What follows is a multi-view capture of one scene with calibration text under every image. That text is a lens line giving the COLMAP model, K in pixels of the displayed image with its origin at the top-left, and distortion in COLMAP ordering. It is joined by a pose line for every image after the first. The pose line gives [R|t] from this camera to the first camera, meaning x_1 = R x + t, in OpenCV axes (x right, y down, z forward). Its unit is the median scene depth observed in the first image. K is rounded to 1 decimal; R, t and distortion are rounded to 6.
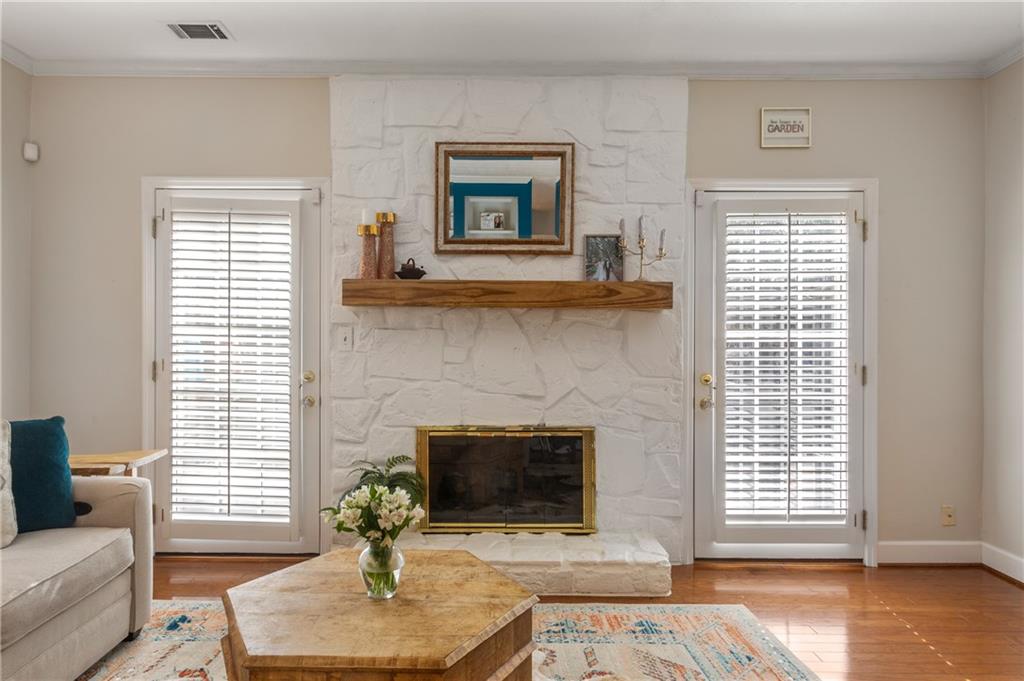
lens RADIAL K [[488.7, 0, 507.9], [0, 488.7, 342.5], [0, 0, 1]] dist [0.001062, 0.001668]
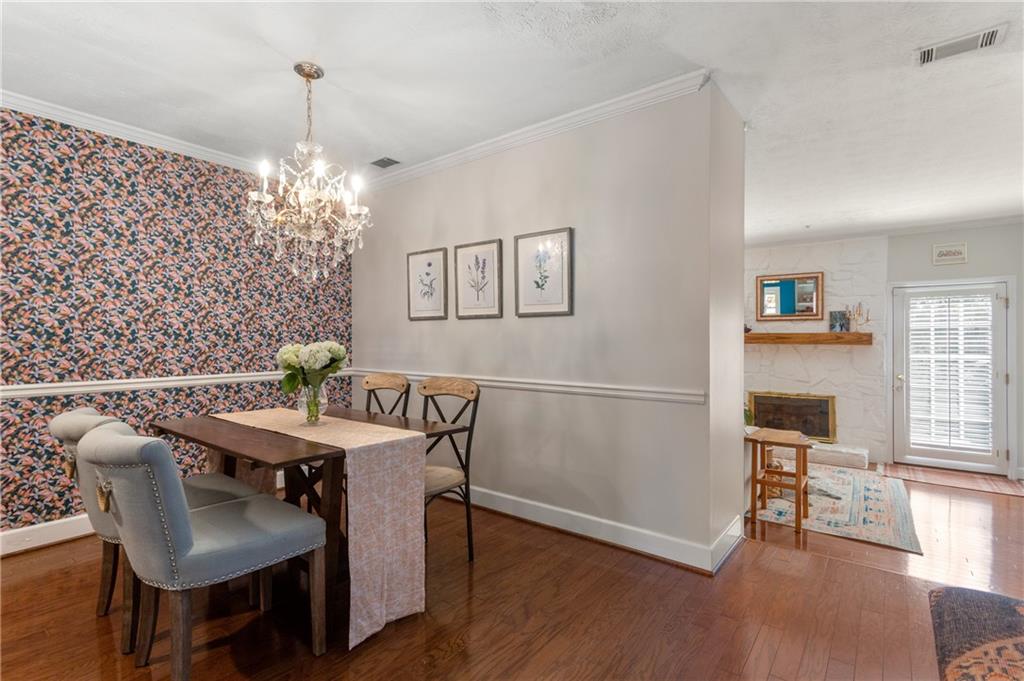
lens RADIAL K [[488.7, 0, 502.2], [0, 488.7, 339.1], [0, 0, 1]] dist [0.001062, 0.001668]
pose [[0.785200, -0.004621, -0.619225, 0.369810], [0.007828, 0.999966, 0.002464, -0.107960], [0.619193, -0.006782, 0.785210, -1.724104]]
